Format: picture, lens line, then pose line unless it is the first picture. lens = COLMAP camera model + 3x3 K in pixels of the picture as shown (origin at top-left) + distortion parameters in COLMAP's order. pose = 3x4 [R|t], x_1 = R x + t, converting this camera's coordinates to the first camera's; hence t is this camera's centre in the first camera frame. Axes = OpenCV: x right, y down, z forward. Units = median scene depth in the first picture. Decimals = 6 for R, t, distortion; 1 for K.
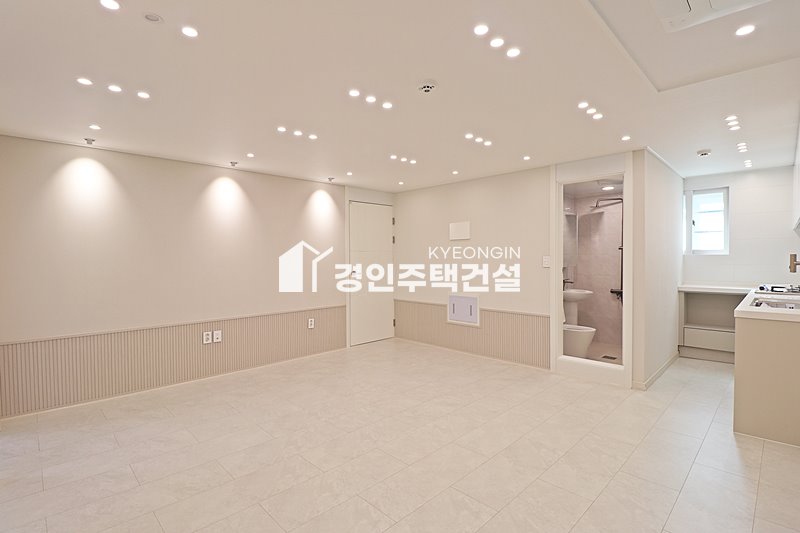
lens RADIAL K [[372.5, 0, 397.7], [0, 372.5, 261.9], [0, 0, 1]] dist [0.000513, -0.016347]
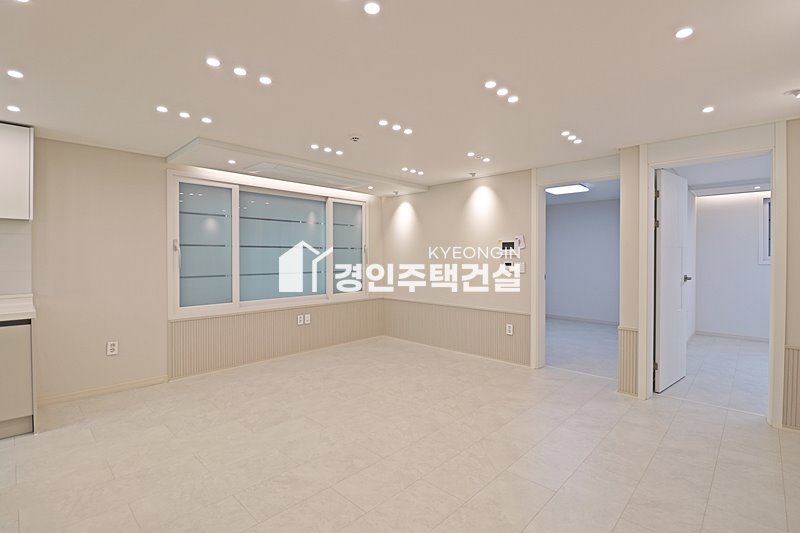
lens RADIAL K [[379.1, 0, 398.2], [0, 379.1, 259.7], [0, 0, 1]] dist [-0.013774, -0.001183]
pose [[-0.999750, 0.005996, -0.021550, -0.032543], [0.005614, 0.999827, 0.017744, -0.015627], [0.021653, 0.017618, -0.999610, 1.553549]]
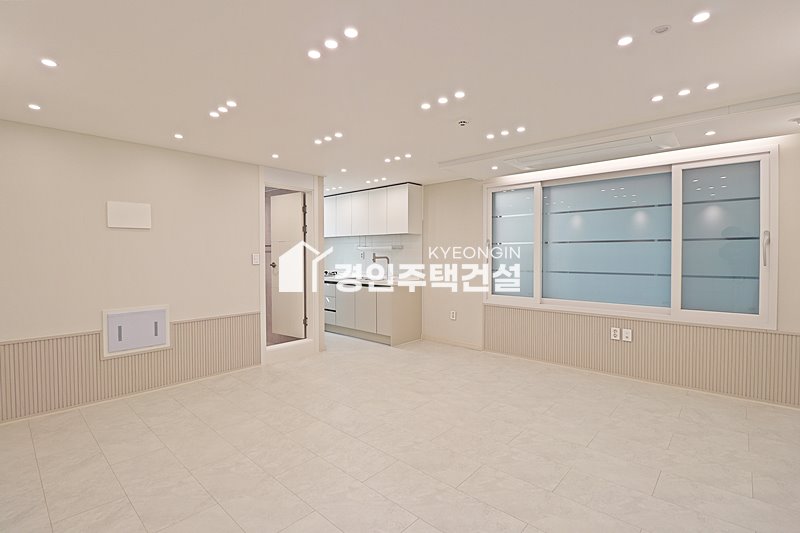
lens RADIAL K [[372.5, 0, 397.7], [0, 372.5, 261.9], [0, 0, 1]] dist [0.000513, -0.016347]
pose [[-0.046607, -0.016495, 0.998777, -0.762940], [0.013128, 0.999767, 0.017124, -0.005163], [-0.998827, 0.013910, -0.046380, 0.813667]]
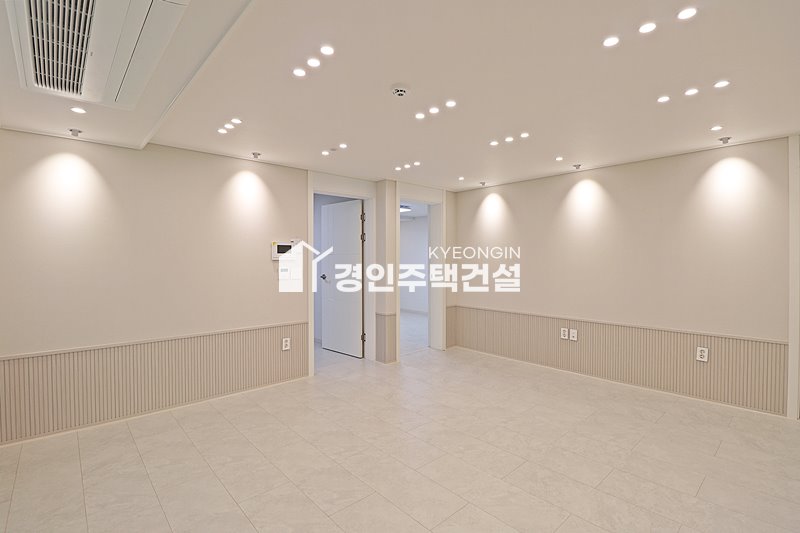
lens RADIAL K [[374.5, 0, 411.3], [0, 374.5, 258.3], [0, 0, 1]] dist [-0.011302, -0.000358]
pose [[-0.015746, 0.000019, -0.999876, 0.677619], [-0.011308, 0.999936, 0.000197, -0.012701], [0.999812, 0.011310, -0.015745, 0.658891]]
